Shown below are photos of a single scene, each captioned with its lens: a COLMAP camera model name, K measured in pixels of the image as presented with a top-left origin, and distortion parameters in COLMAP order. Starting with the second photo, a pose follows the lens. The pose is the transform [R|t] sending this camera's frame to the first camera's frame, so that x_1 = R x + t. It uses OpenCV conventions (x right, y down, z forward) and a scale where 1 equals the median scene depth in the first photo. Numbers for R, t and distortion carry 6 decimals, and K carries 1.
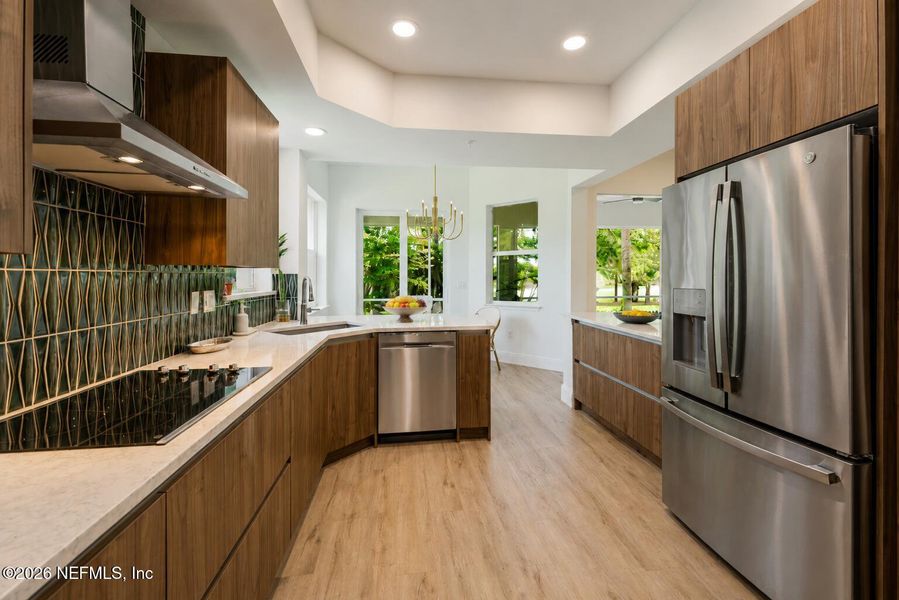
lens RADIAL K [[374.6, 0, 448.2], [0, 374.6, 287.4], [0, 0, 1]] dist [0.000569, 0.000030]
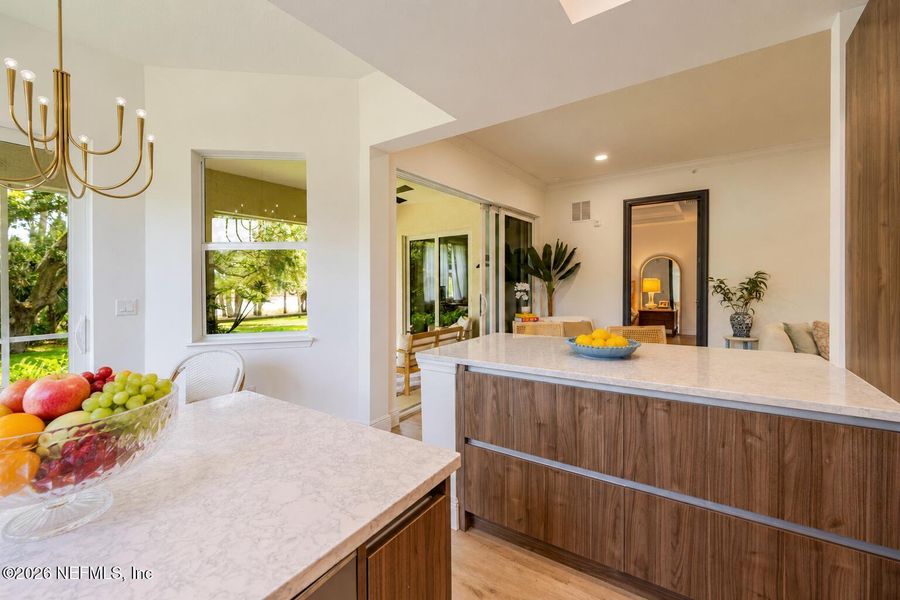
lens RADIAL K [[375.0, 0, 448.7], [0, 375.0, 287.4], [0, 0, 1]] dist [0.000569, 0.000030]
pose [[0.666096, -0.015363, 0.745708, -0.098149], [0.033642, 0.999389, -0.009461, -0.028607], [-0.745107, 0.031388, 0.666206, 0.800005]]
